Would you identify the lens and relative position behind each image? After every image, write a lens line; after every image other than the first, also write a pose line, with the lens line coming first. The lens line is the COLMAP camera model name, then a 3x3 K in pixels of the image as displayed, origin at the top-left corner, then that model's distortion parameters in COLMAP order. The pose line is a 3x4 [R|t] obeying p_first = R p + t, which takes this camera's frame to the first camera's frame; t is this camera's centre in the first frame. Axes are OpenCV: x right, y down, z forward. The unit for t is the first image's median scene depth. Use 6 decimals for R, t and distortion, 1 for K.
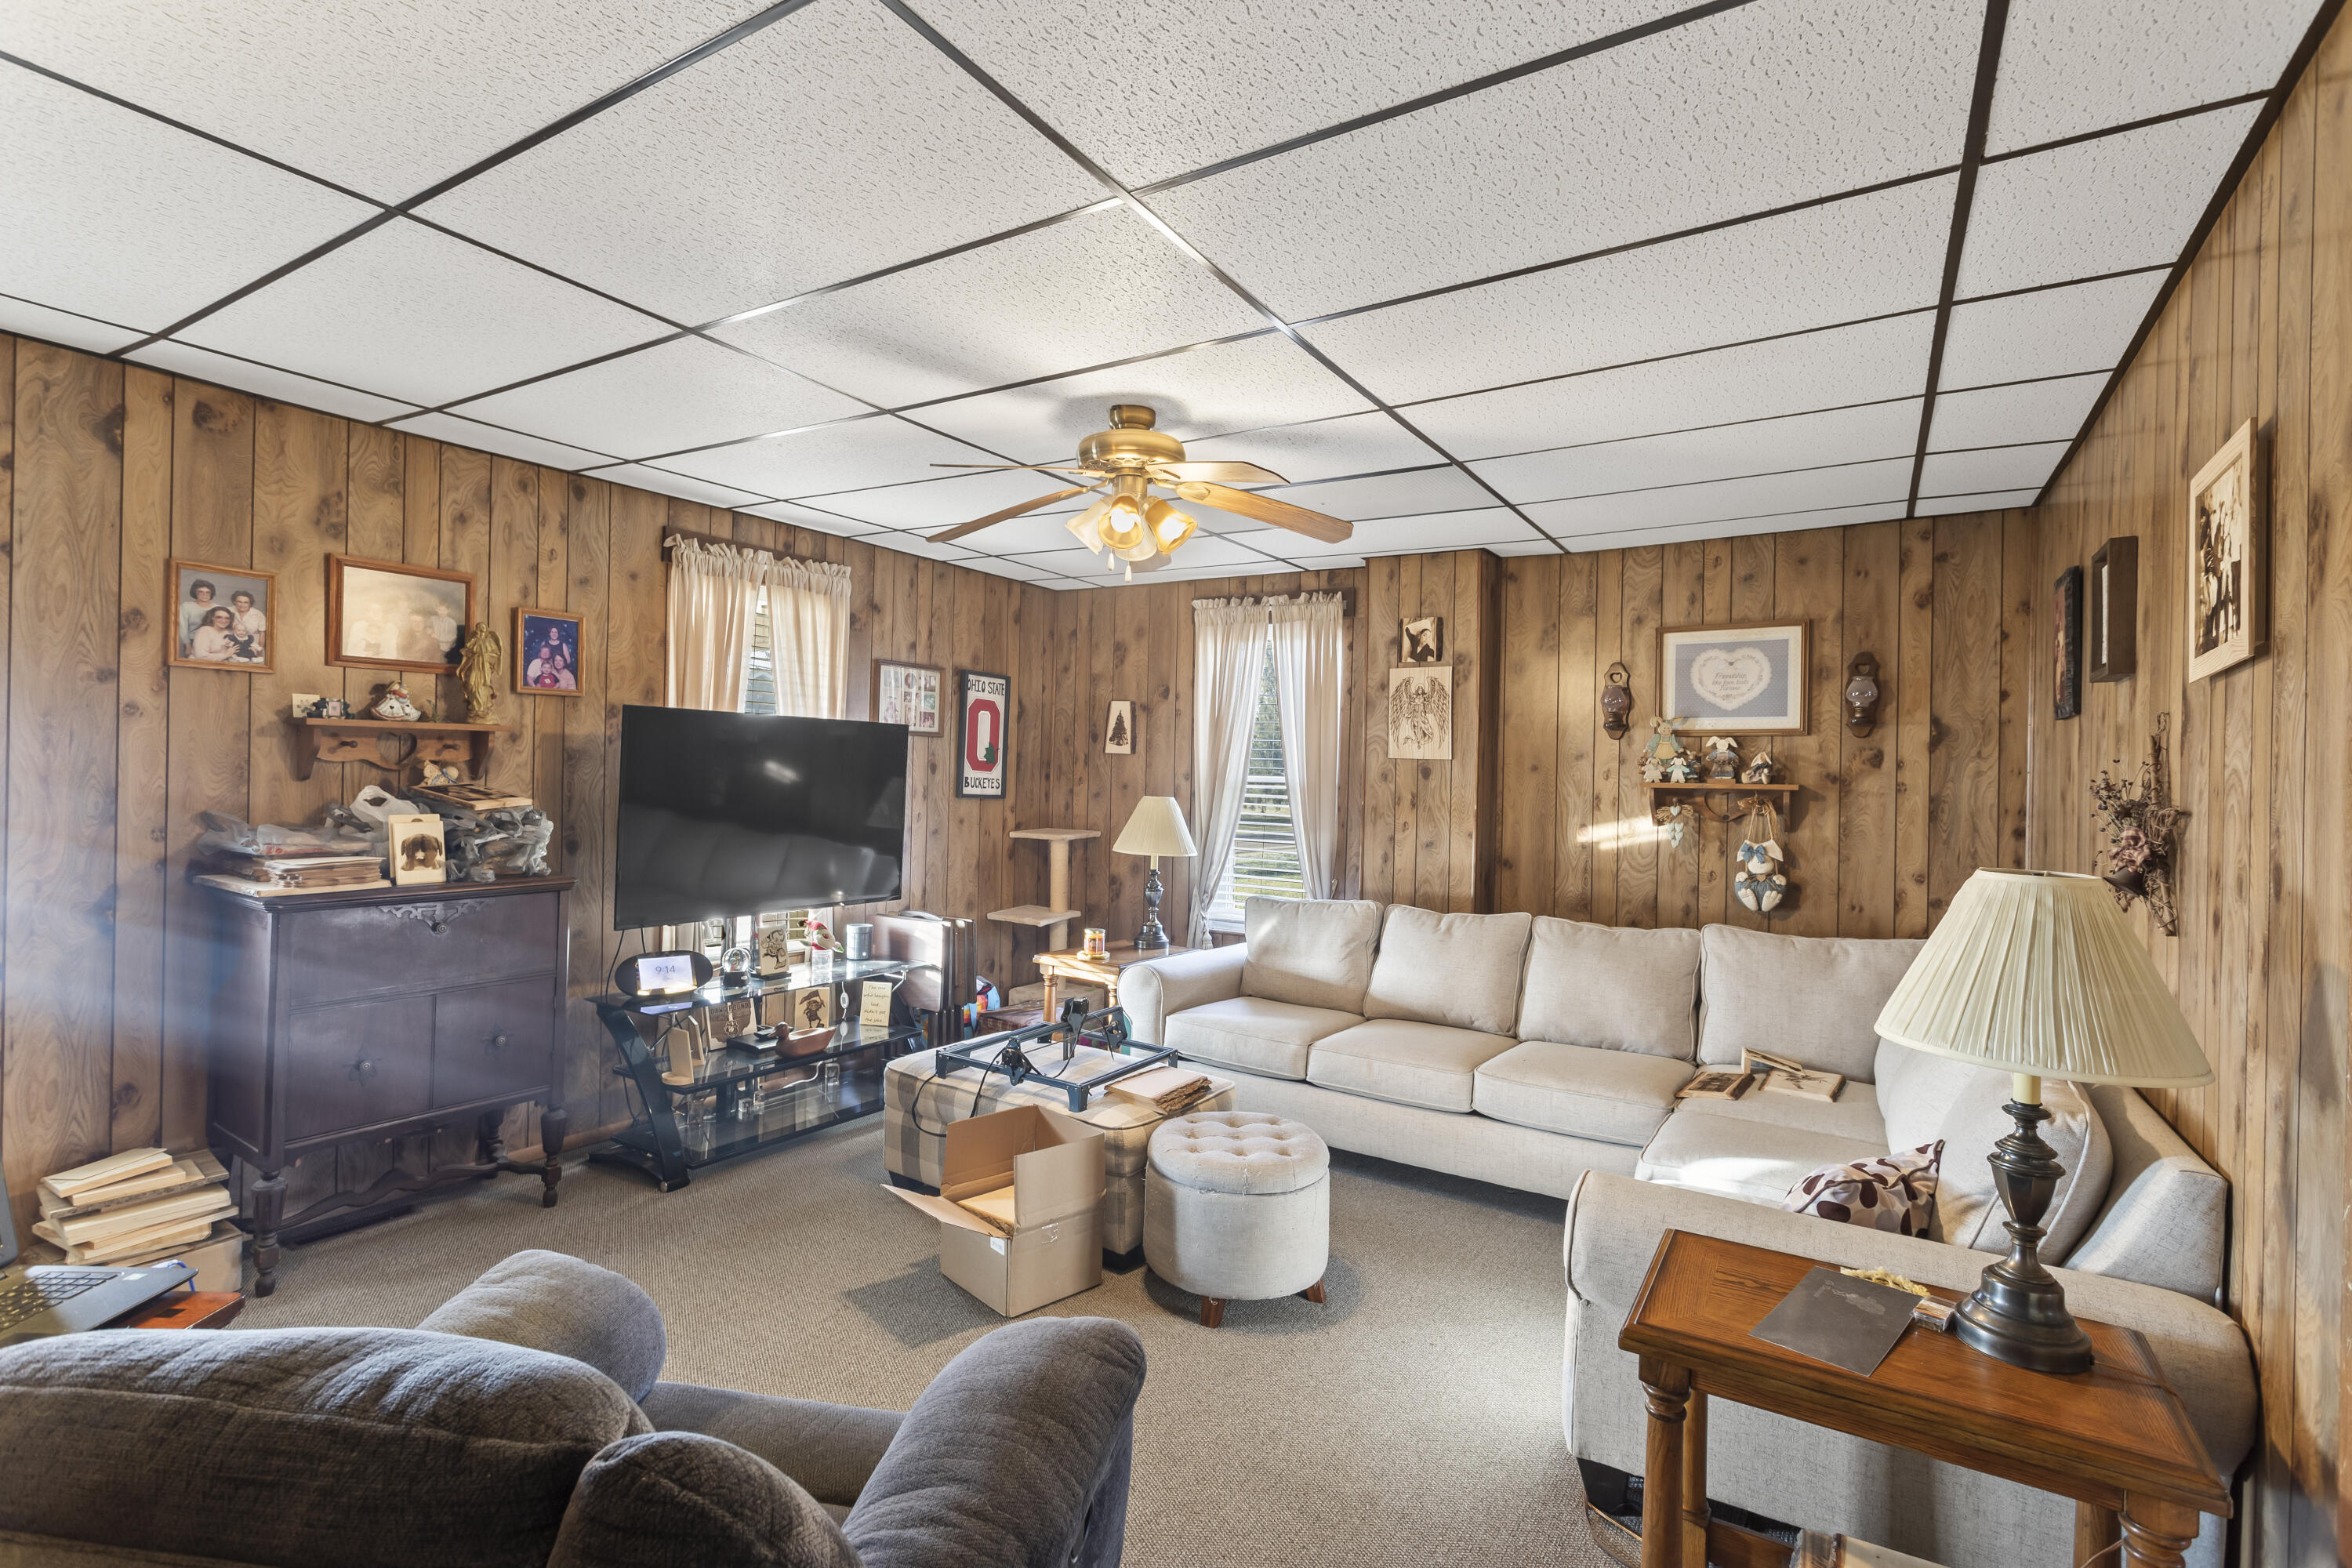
lens RADIAL K [[1132.3, 0, 1183.8], [0, 1132.3, 784.3], [0, 0, 1]] dist [-0.000903, 0.002454]
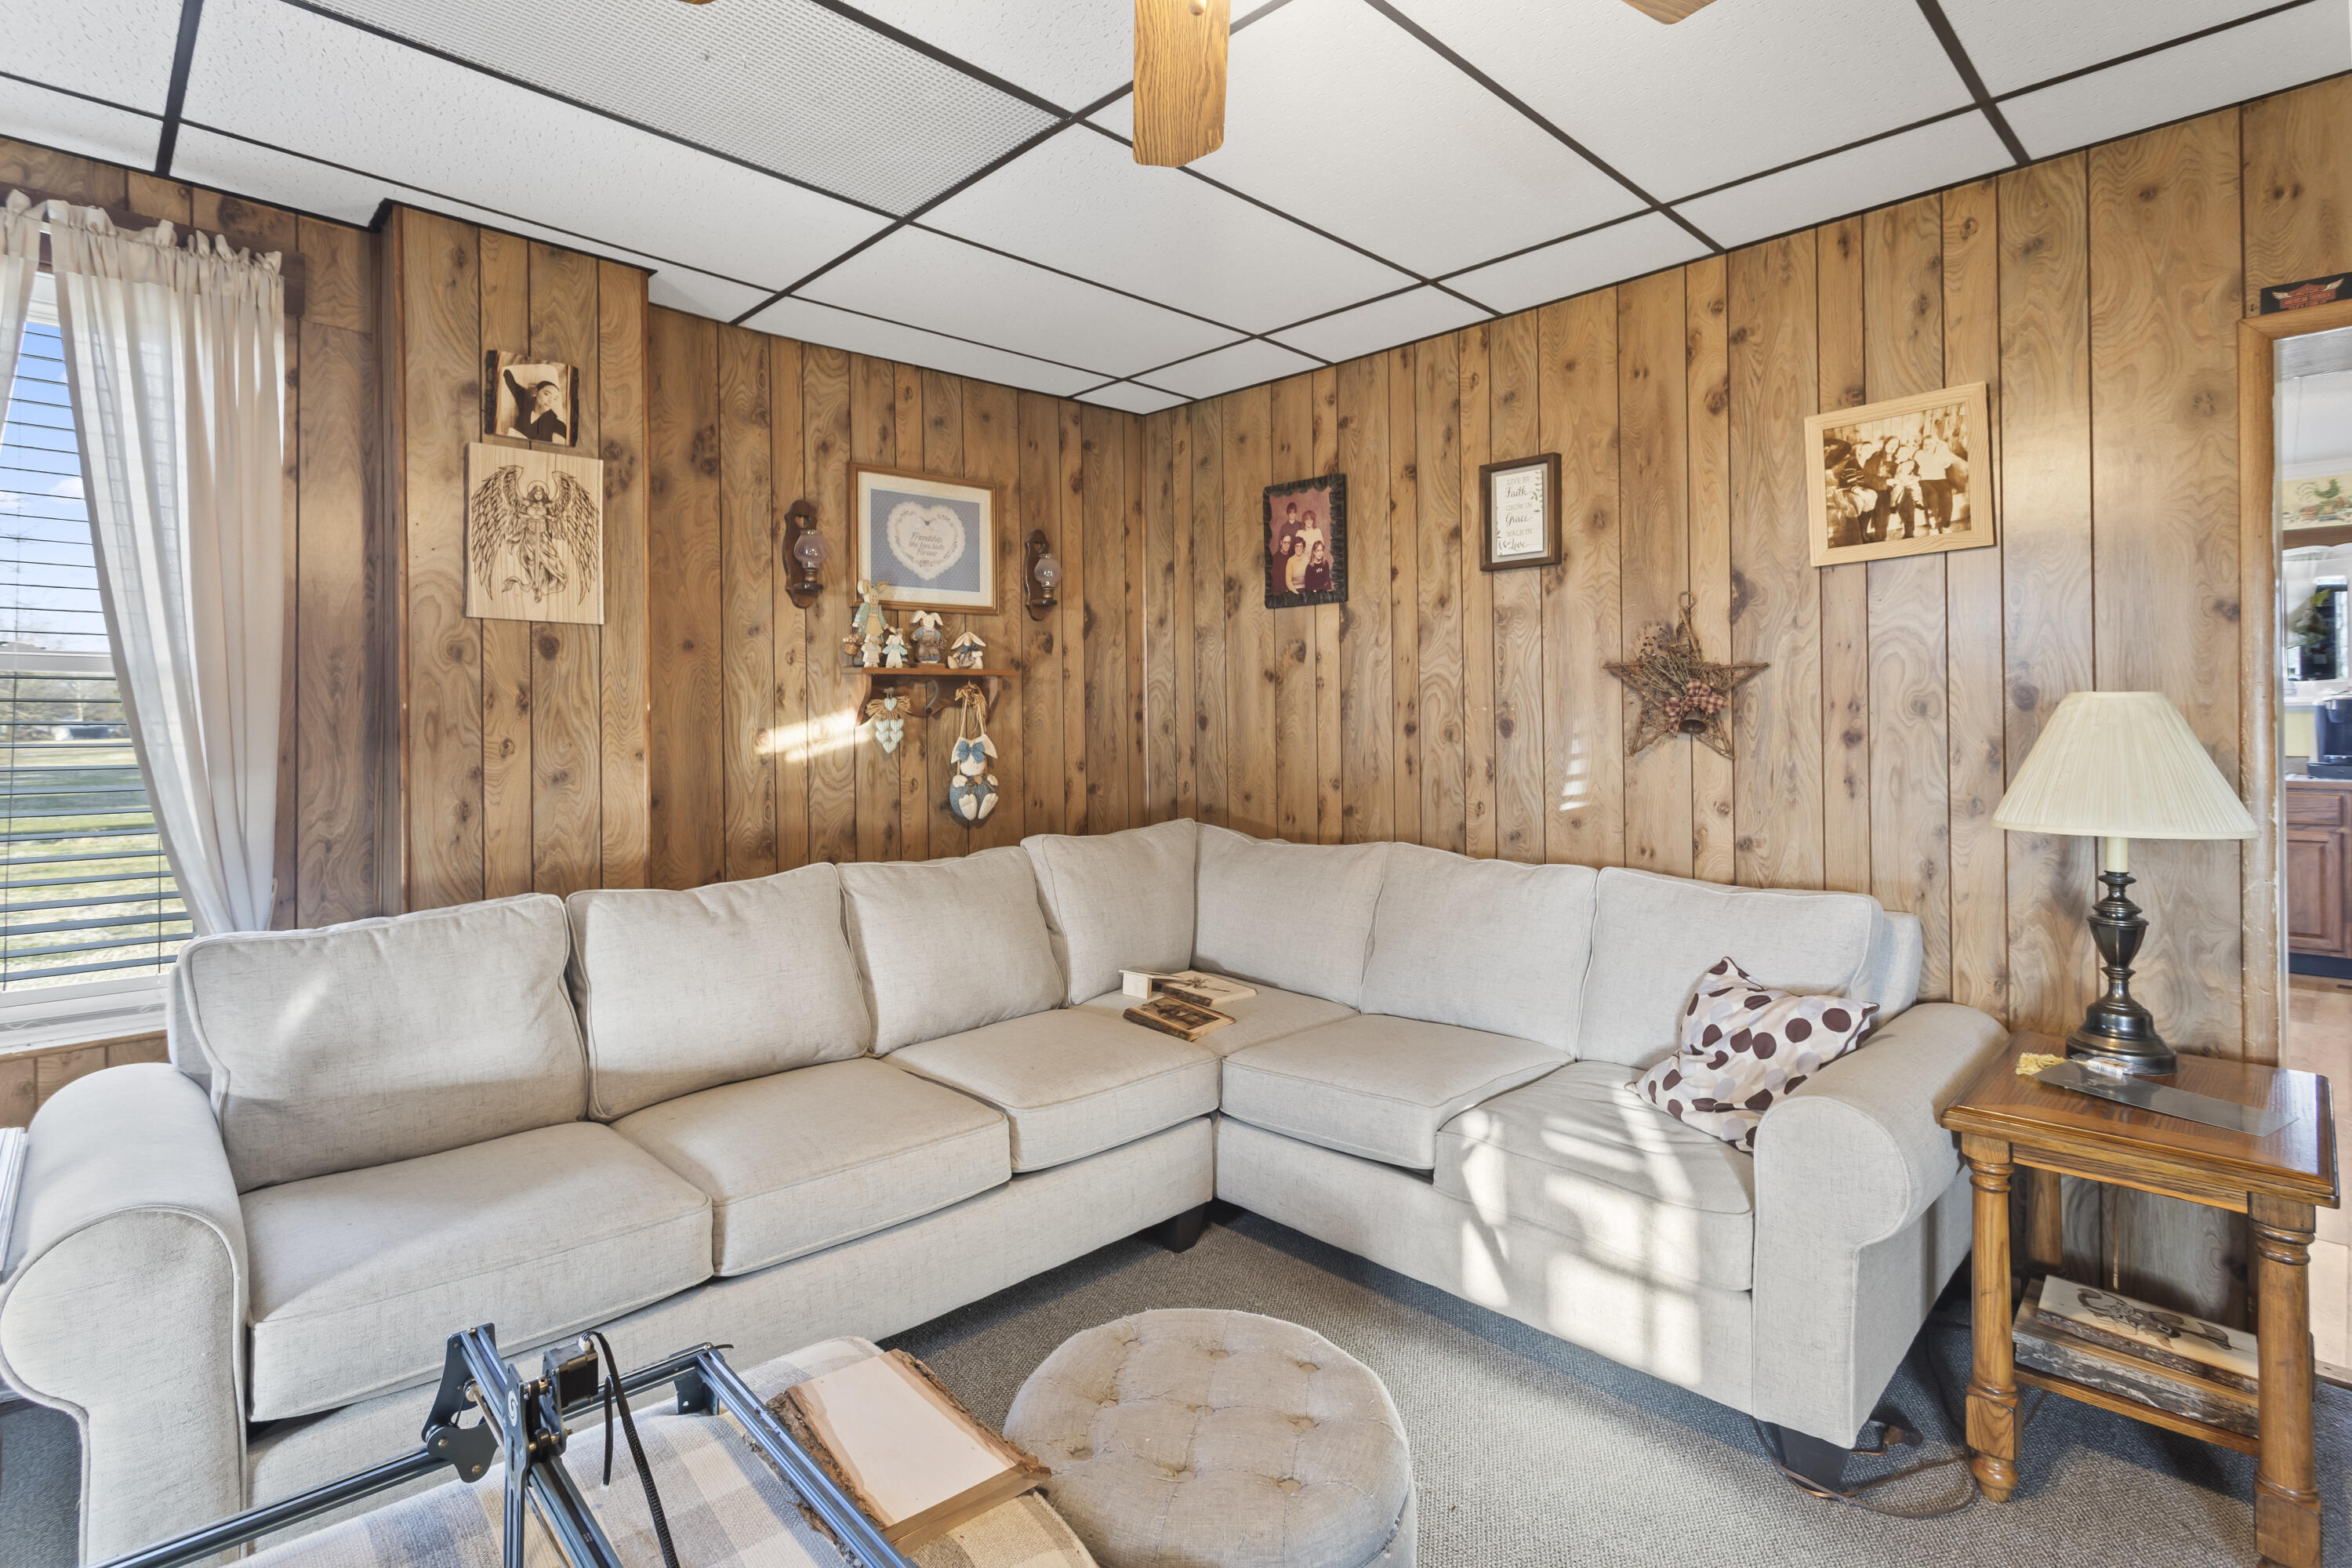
lens RADIAL K [[1132.3, 0, 1201.3], [0, 1132.3, 717.3], [0, 0, 1]] dist [-0.000903, 0.002454]
pose [[0.230803, -0.026467, 0.972640, -0.289877], [0.018705, 0.999566, 0.022761, 0.020216], [-0.972821, 0.012940, 0.231198, 0.667537]]
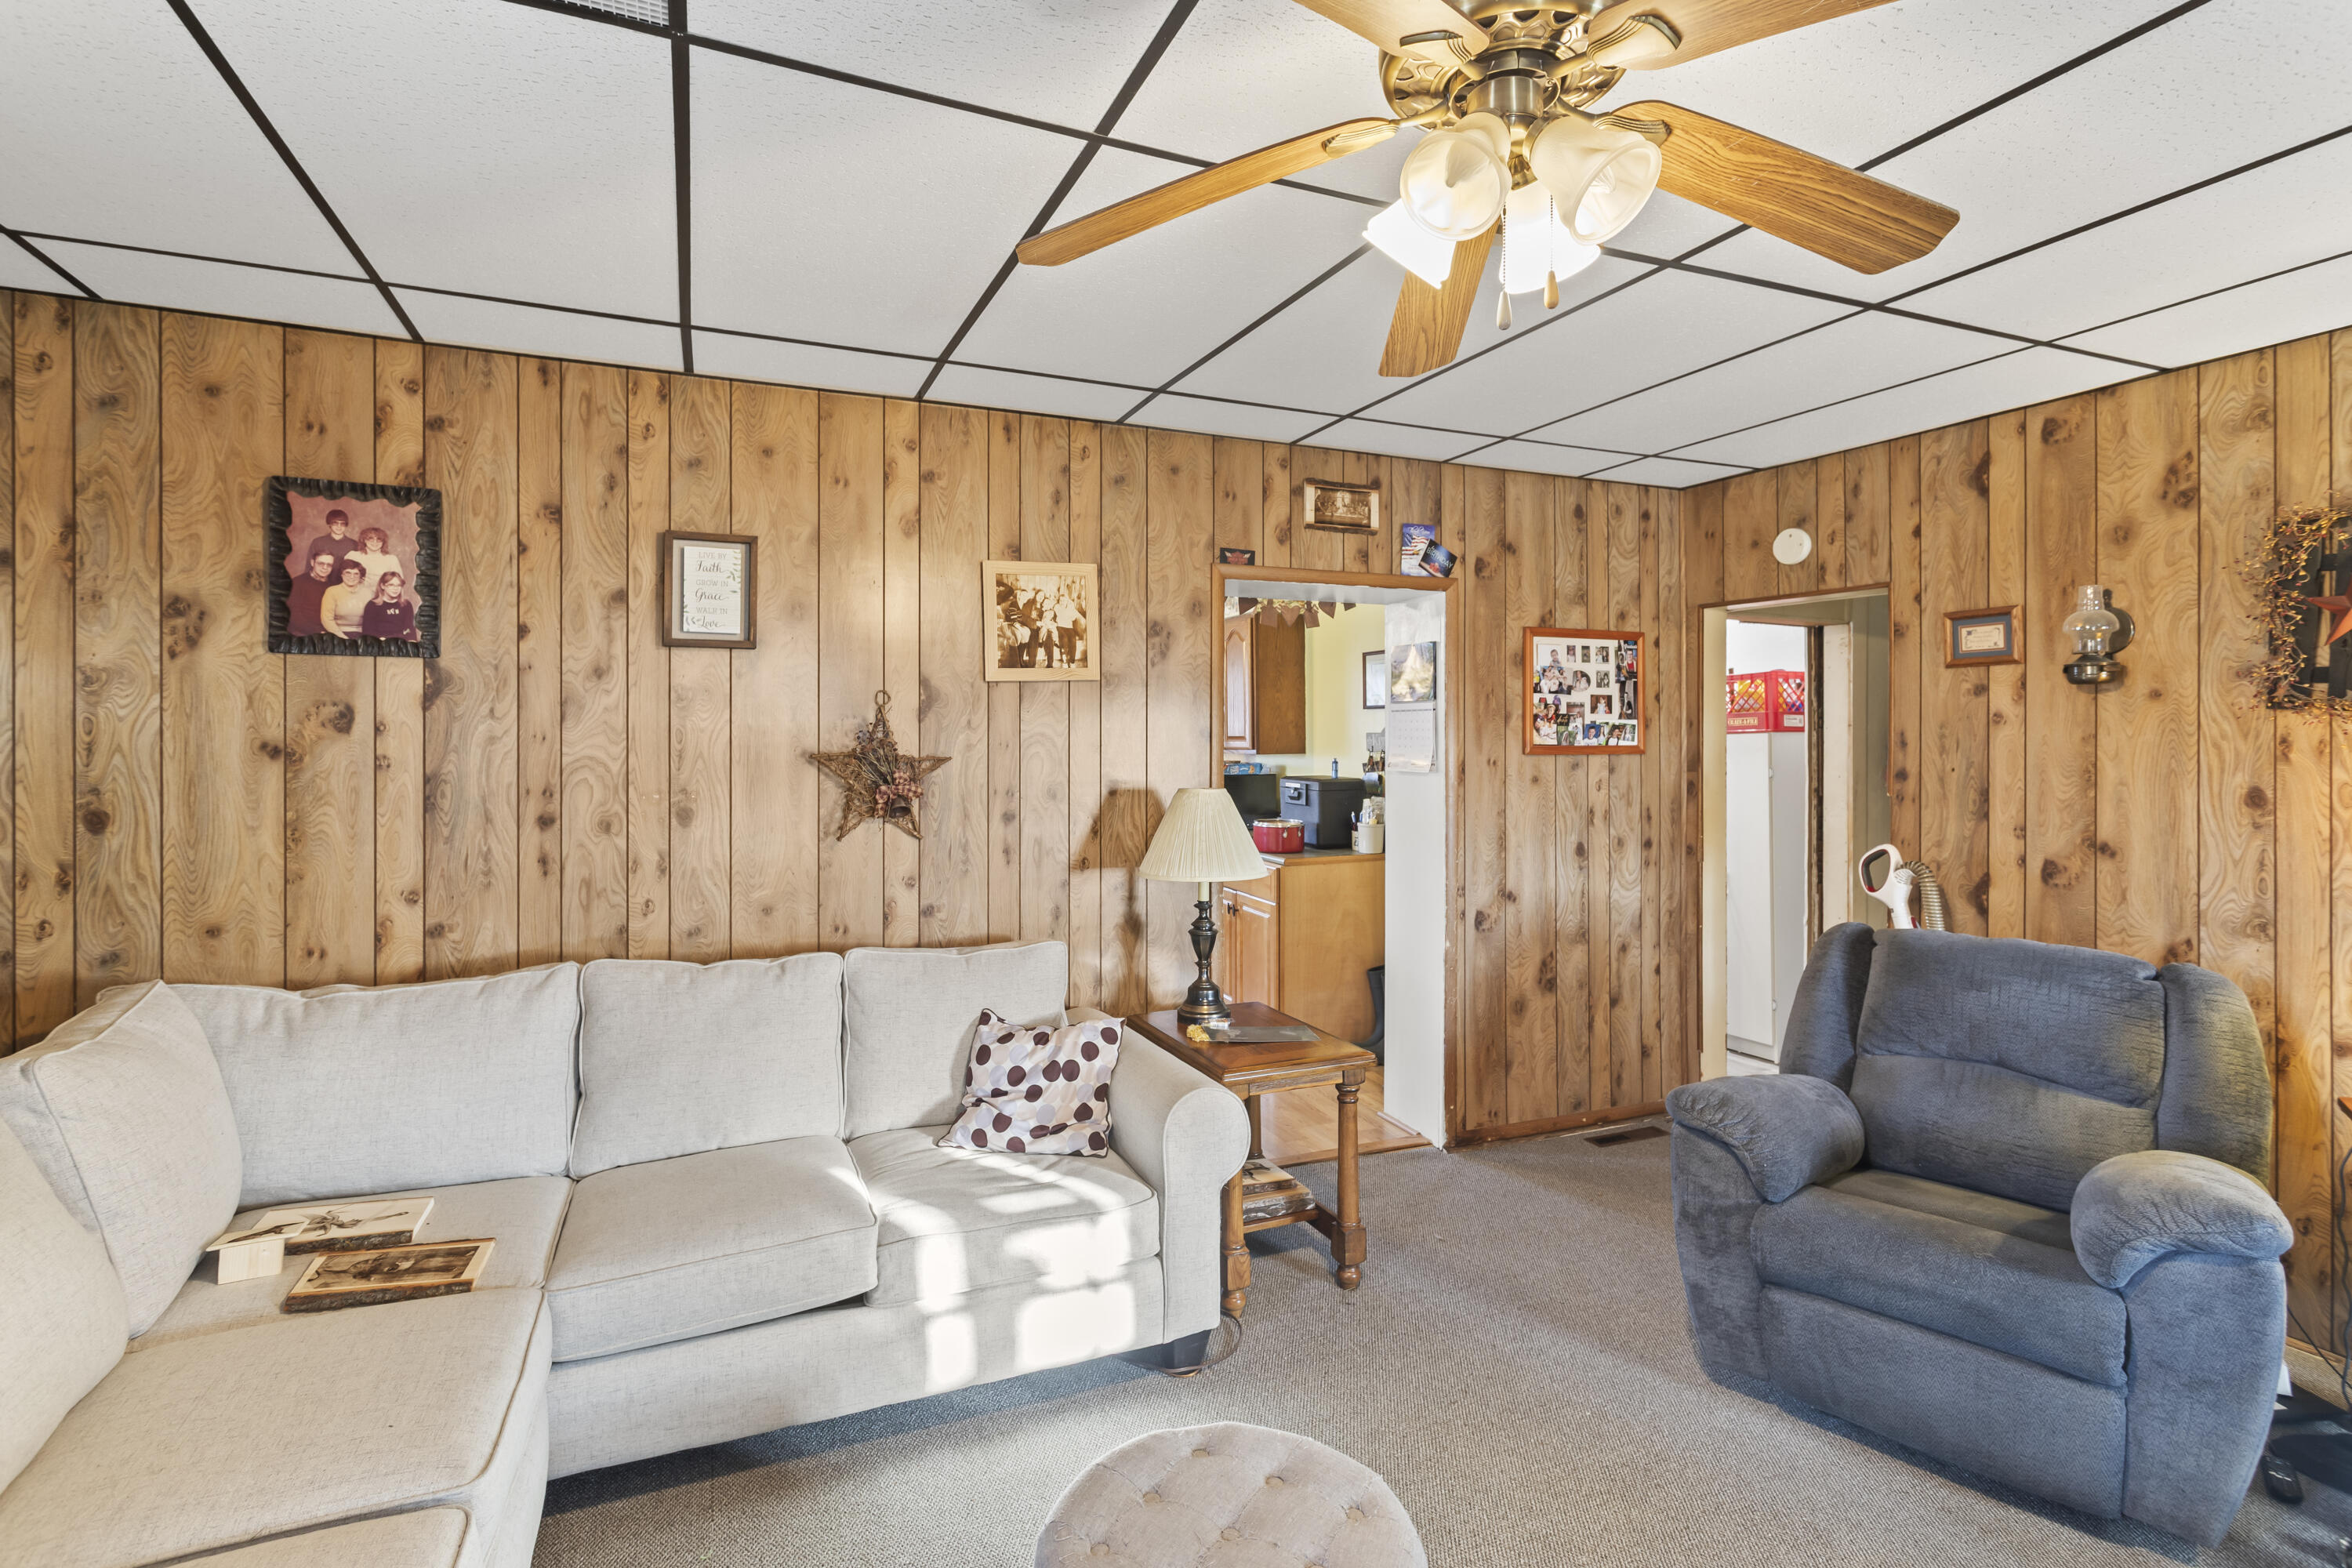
lens RADIAL K [[1132.3, 0, 1103.3], [0, 1132.3, 743.0], [0, 0, 1]] dist [-0.000903, 0.002454]
pose [[-0.805655, -0.027439, 0.591750, -0.126791], [-0.018818, 0.999608, 0.020732, -0.017873], [-0.592087, 0.005567, -0.805855, 1.065646]]
